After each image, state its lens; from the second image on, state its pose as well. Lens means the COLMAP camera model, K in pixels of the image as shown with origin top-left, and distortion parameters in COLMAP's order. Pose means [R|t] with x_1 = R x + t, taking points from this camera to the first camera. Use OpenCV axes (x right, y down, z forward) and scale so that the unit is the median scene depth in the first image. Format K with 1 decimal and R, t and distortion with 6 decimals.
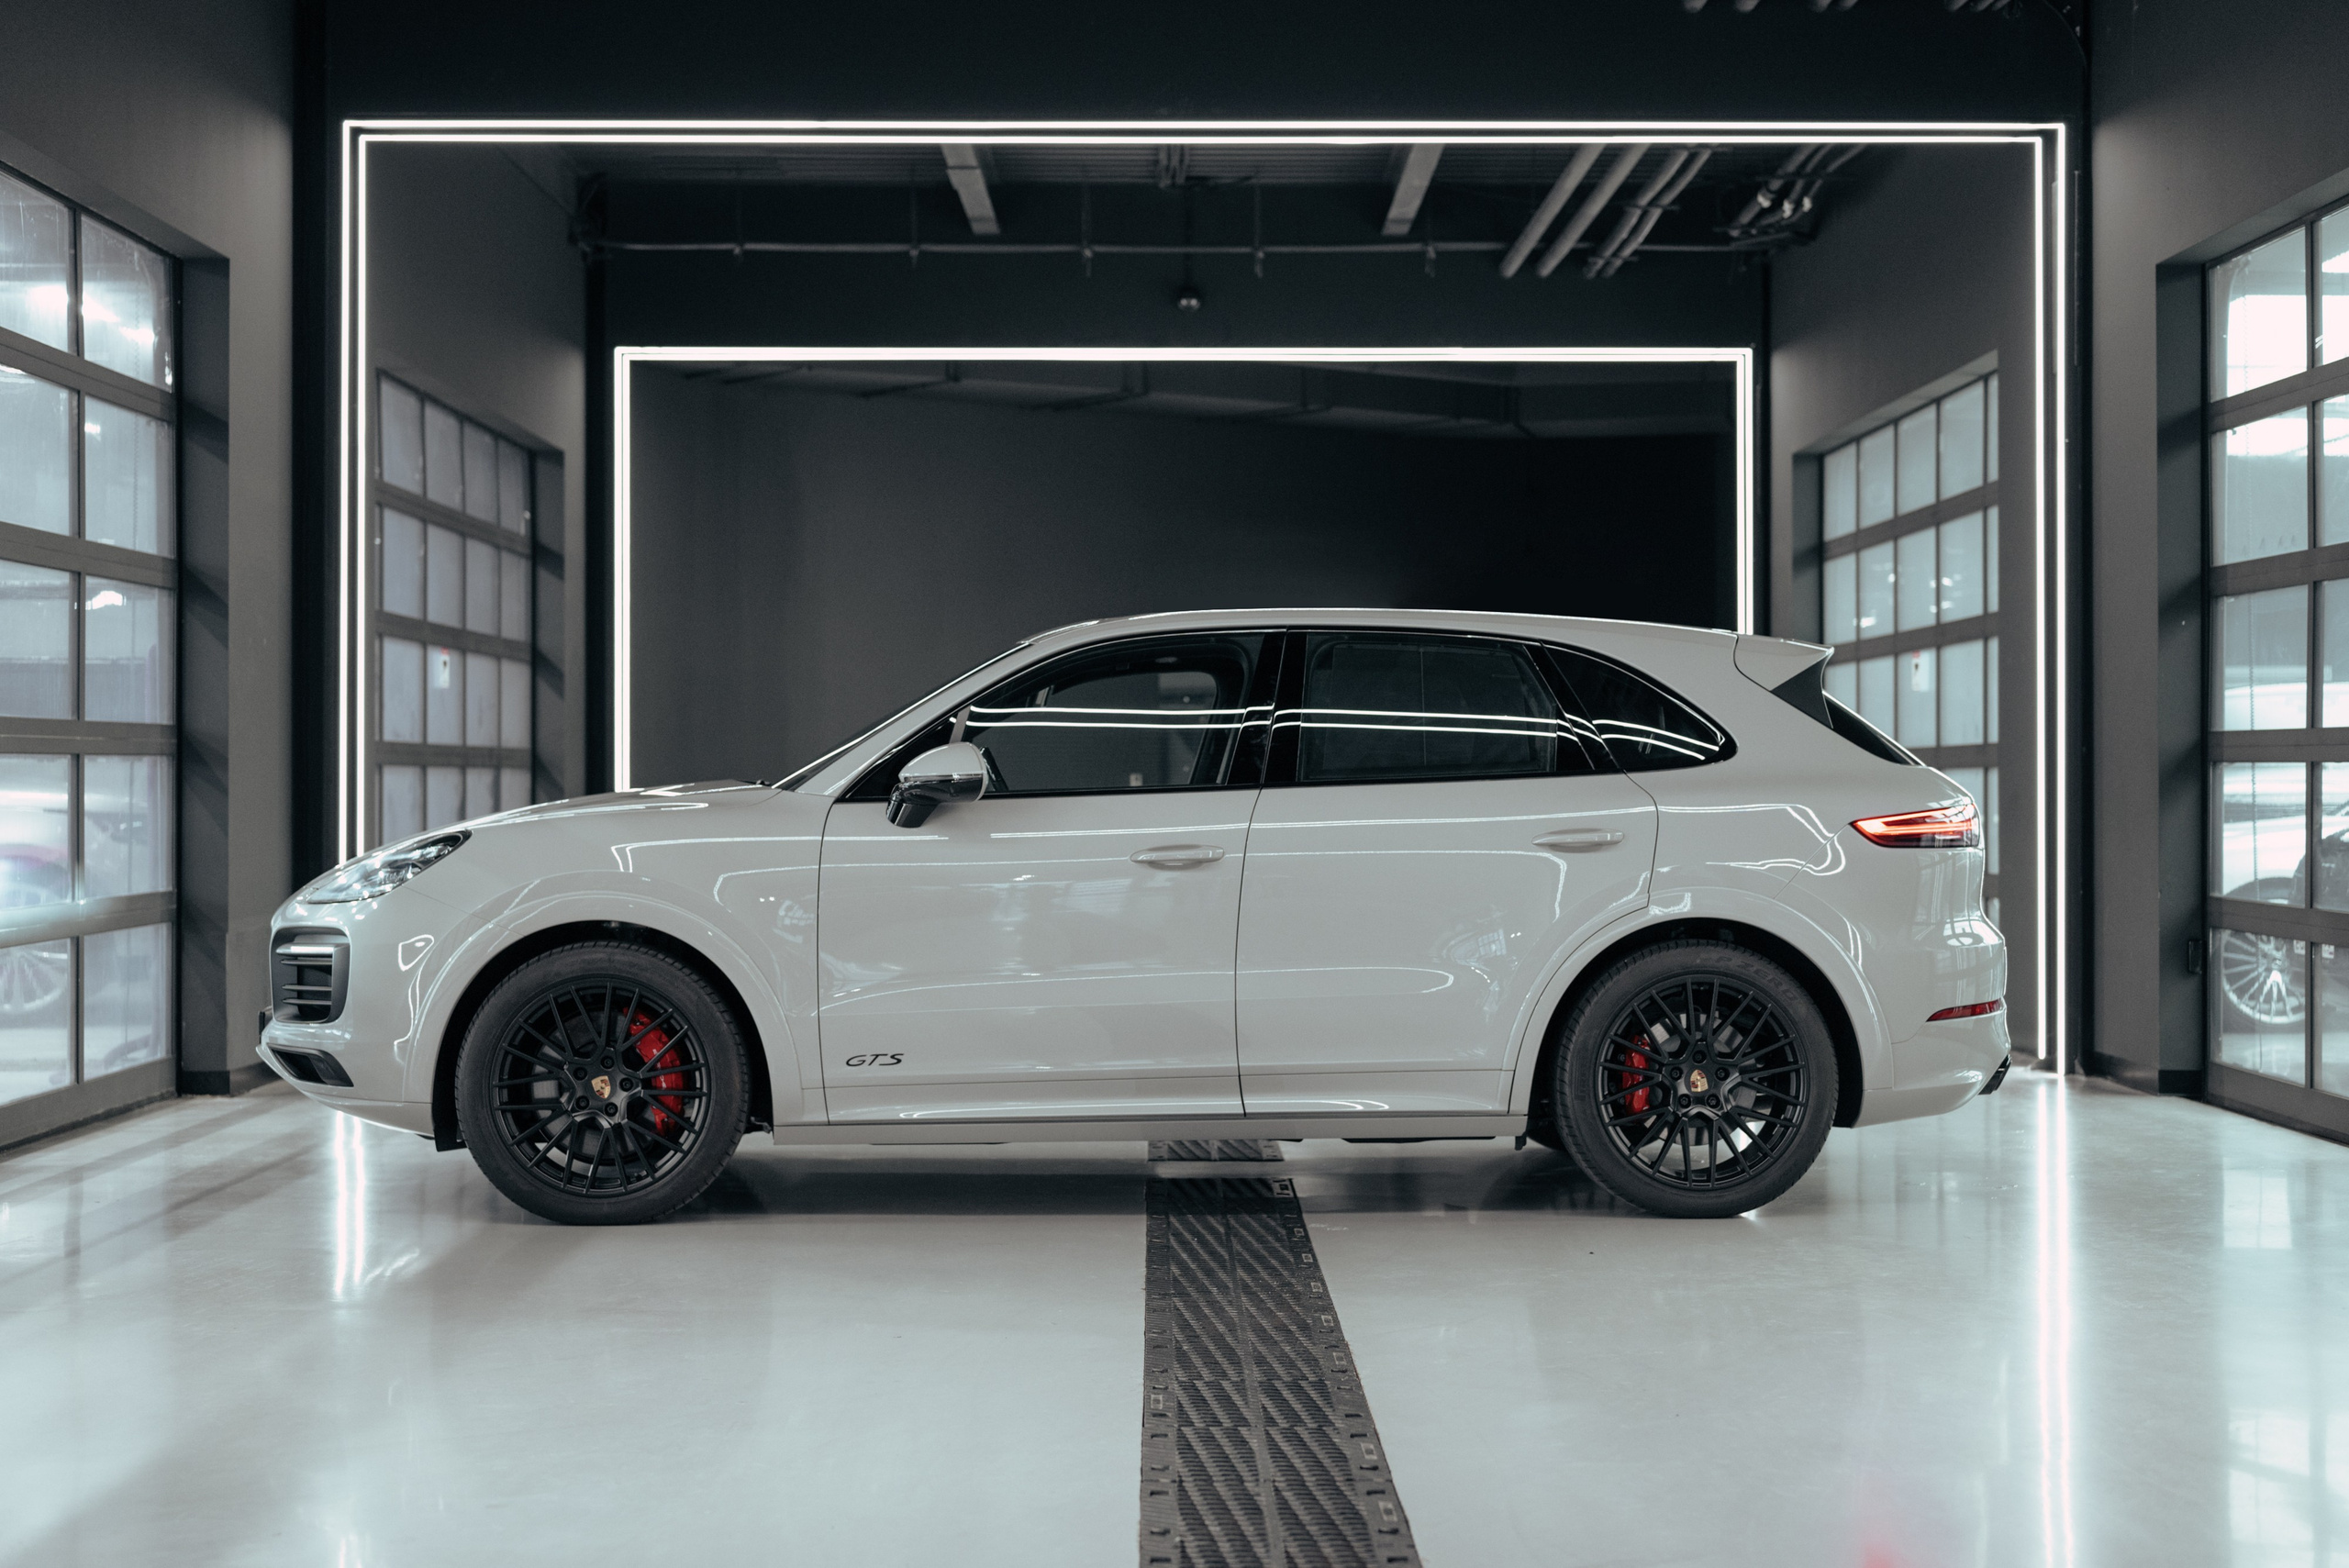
lens RADIAL K [[3339.5, 0, 1174.5], [0, 3339.5, 784.0], [0, 0, 1]] dist [-0.002592, 0.053787]
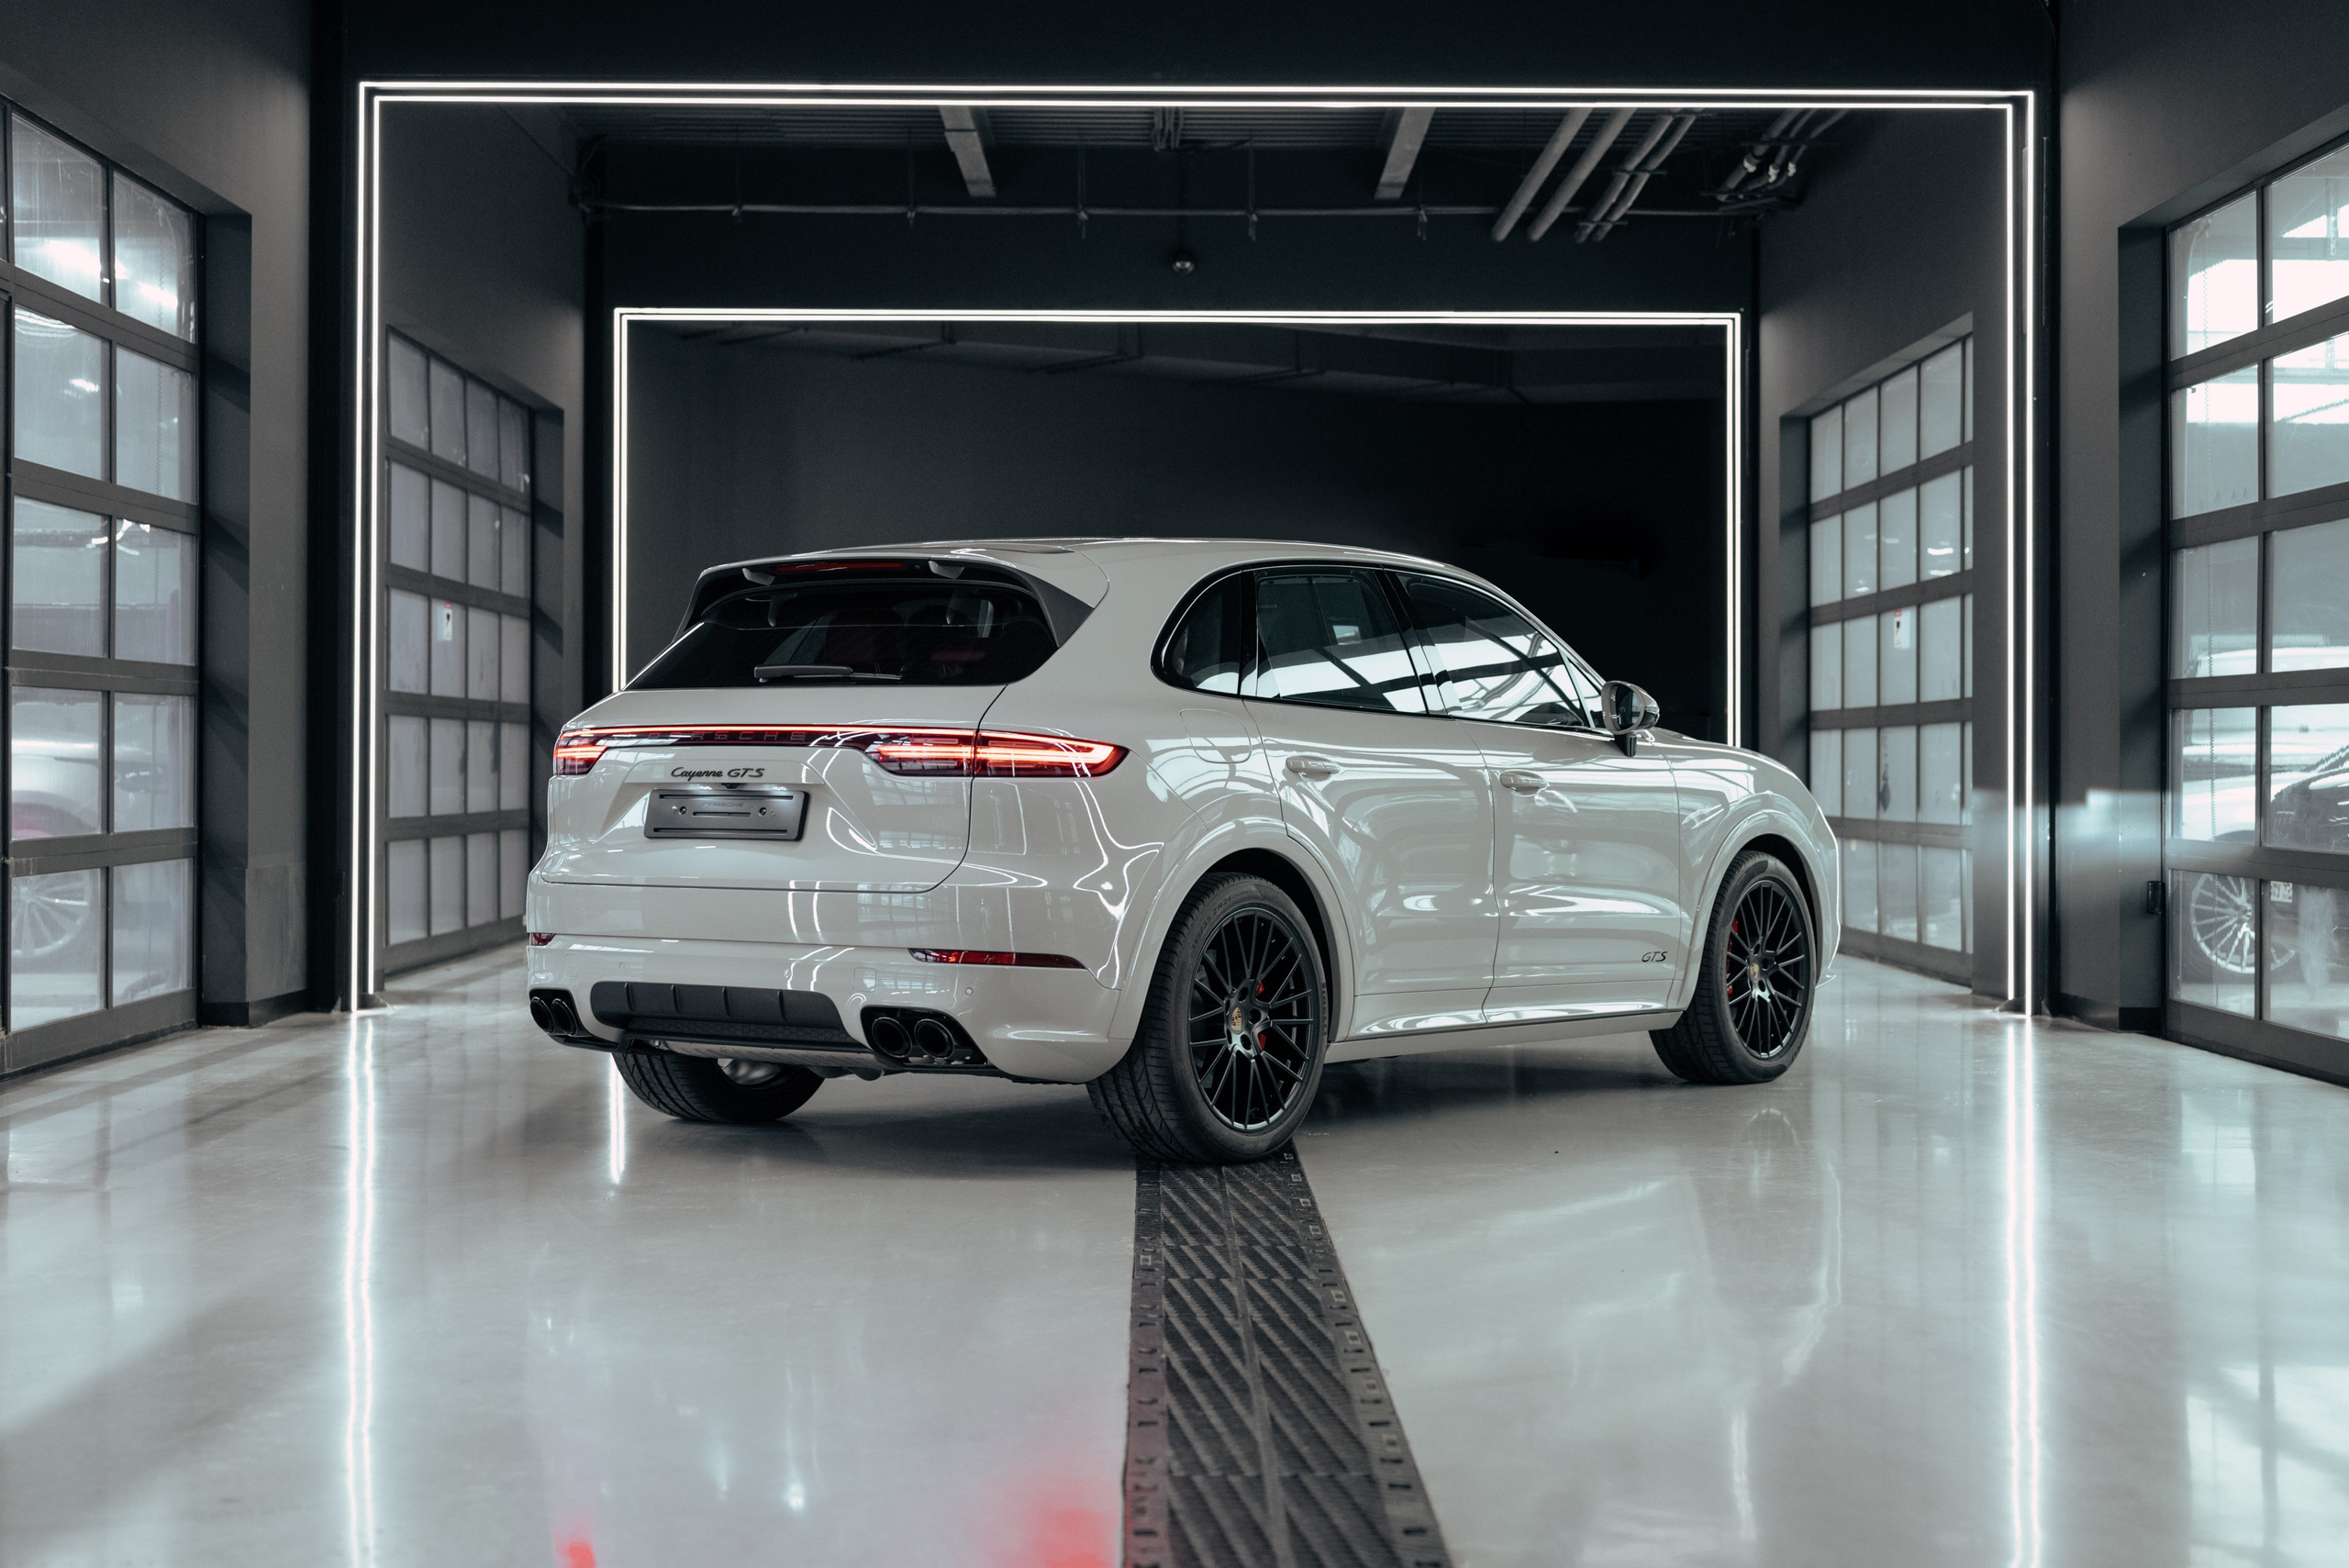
lens RADIAL K [[3437.1, 0, 1181.9], [0, 3437.1, 764.8], [0, 0, 1]] dist [0.005073, -0.022975]
pose [[0.999989, 0.003091, 0.003631, 0.000762], [-0.003088, 0.999995, -0.000997, 0.009513], [-0.003634, 0.000985, 0.999993, -0.046591]]
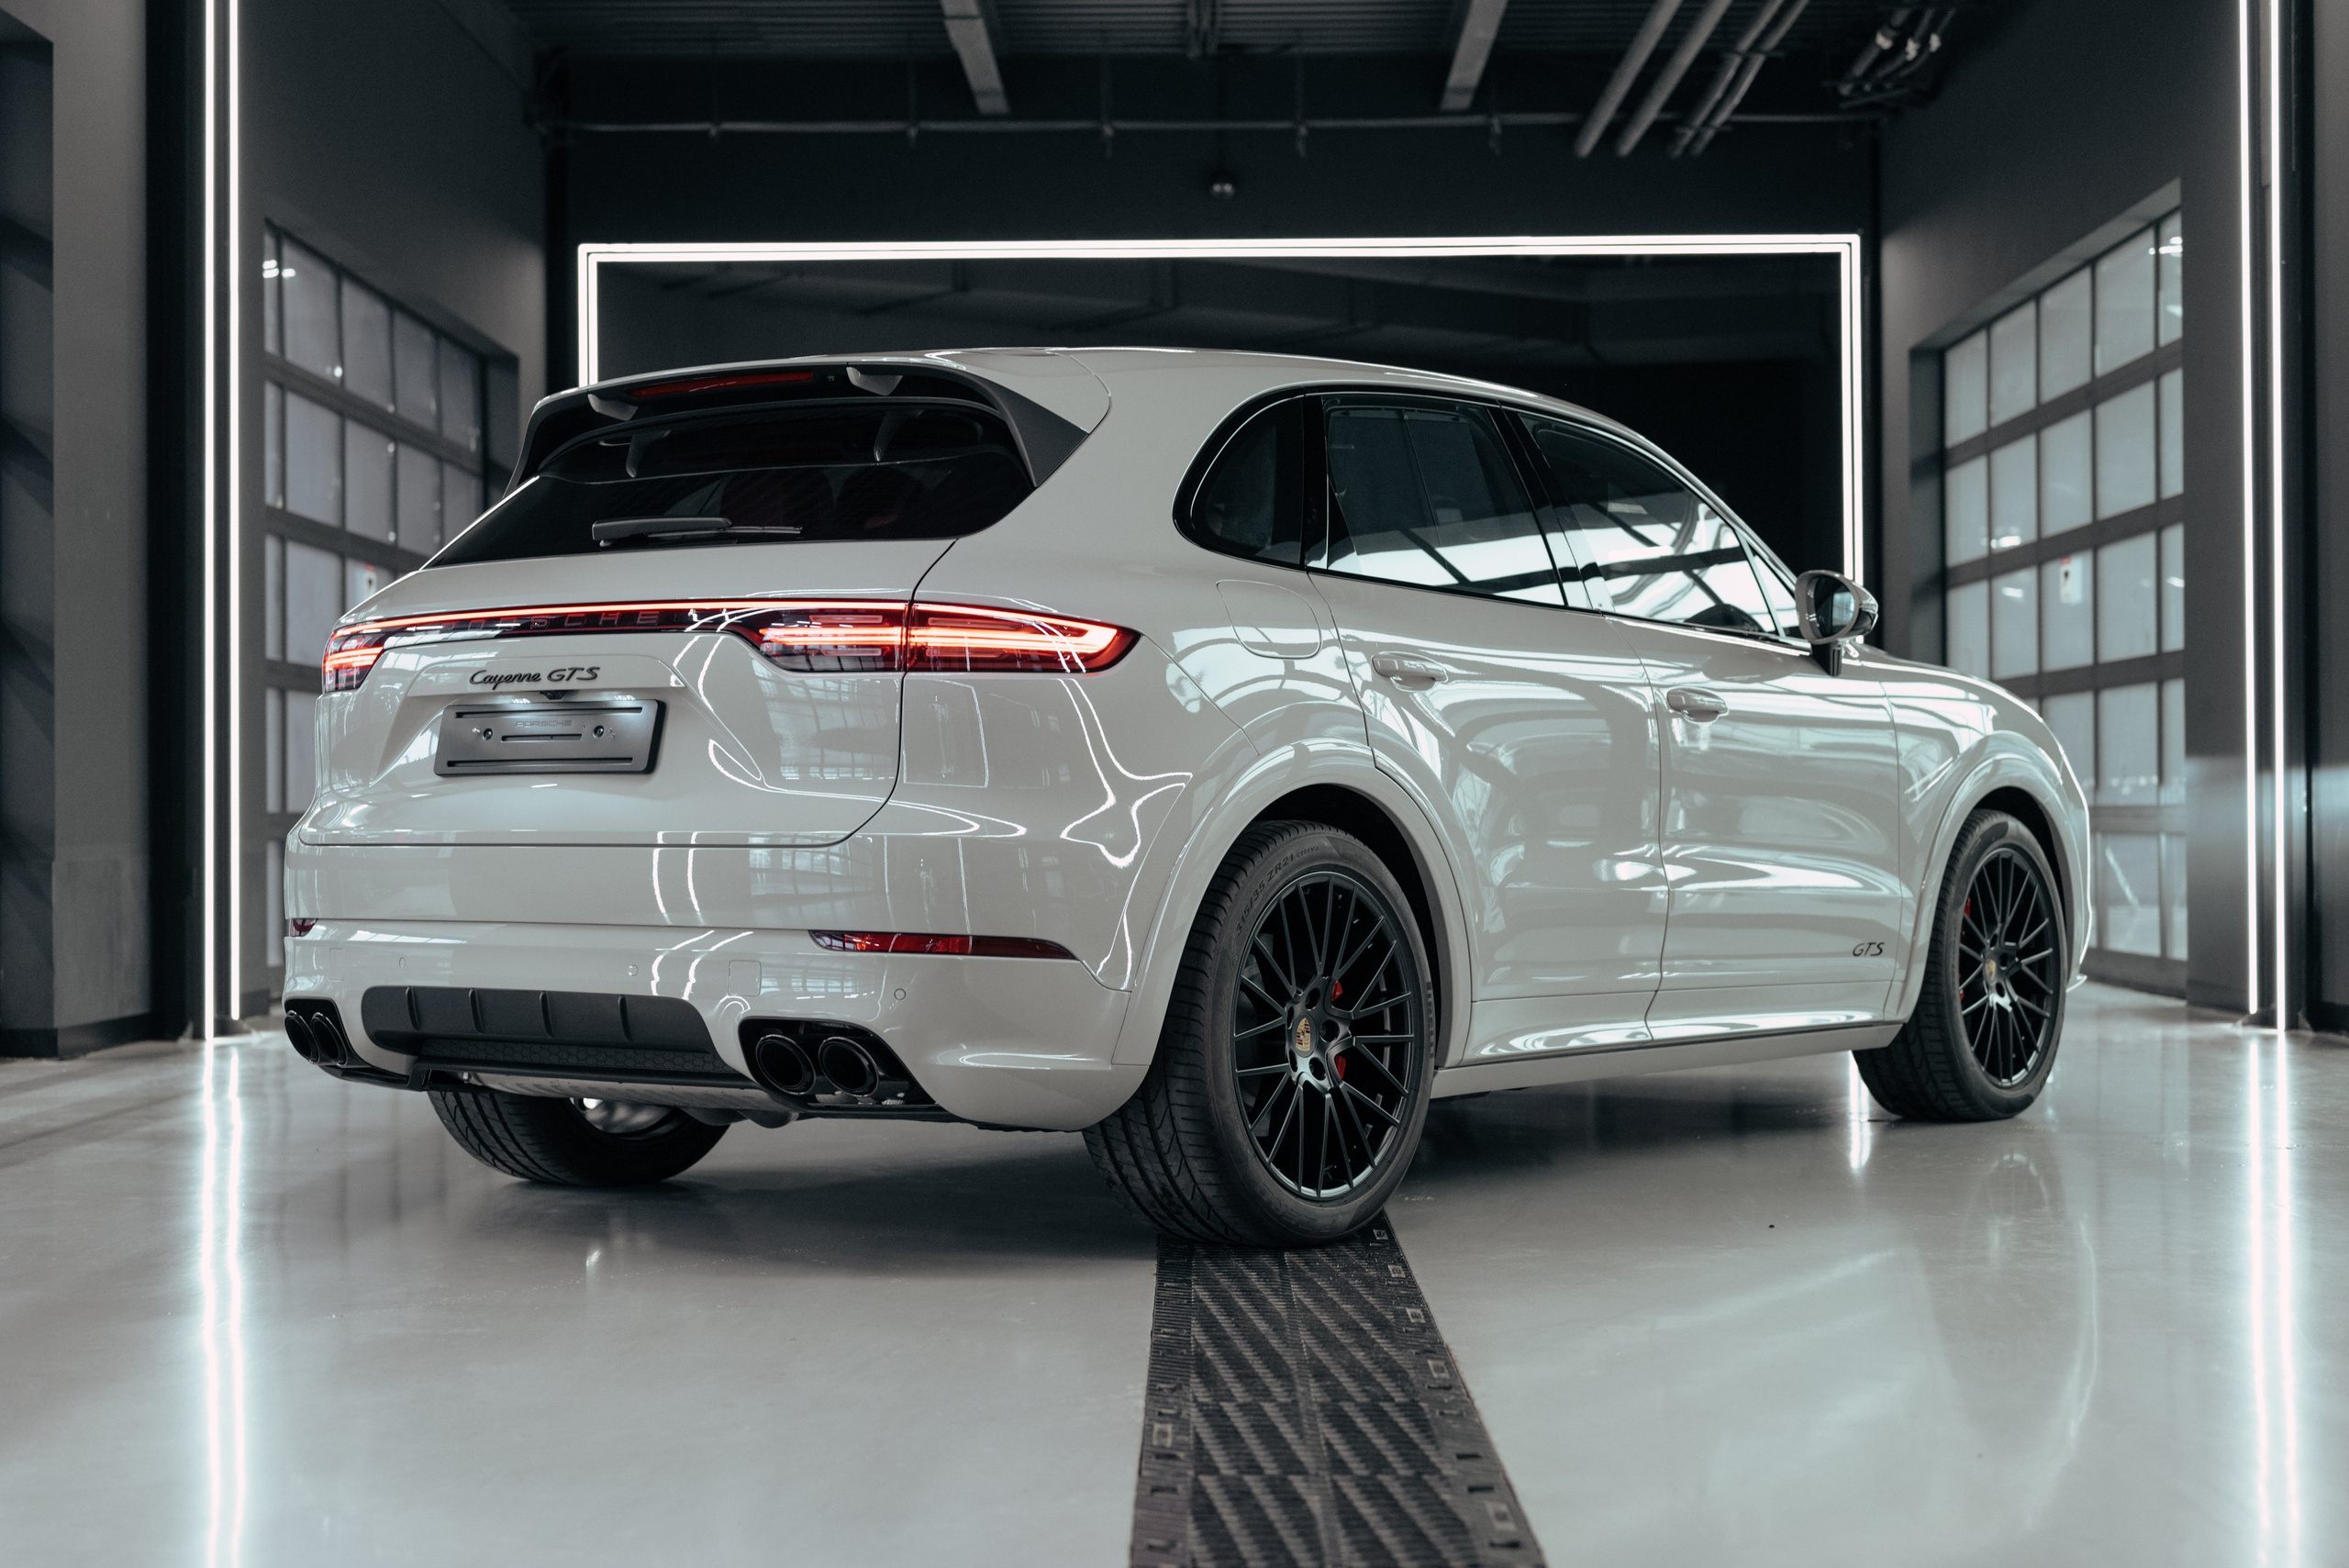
lens RADIAL K [[3344.8, 0, 1148.0], [0, 3344.8, 788.7], [0, 0, 1]] dist [0.000770, 0.037472]
pose [[0.999773, -0.005566, -0.020563, 0.002319], [0.005459, 0.999971, -0.005272, 0.024383], [0.020592, 0.005159, 0.999775, 0.135687]]
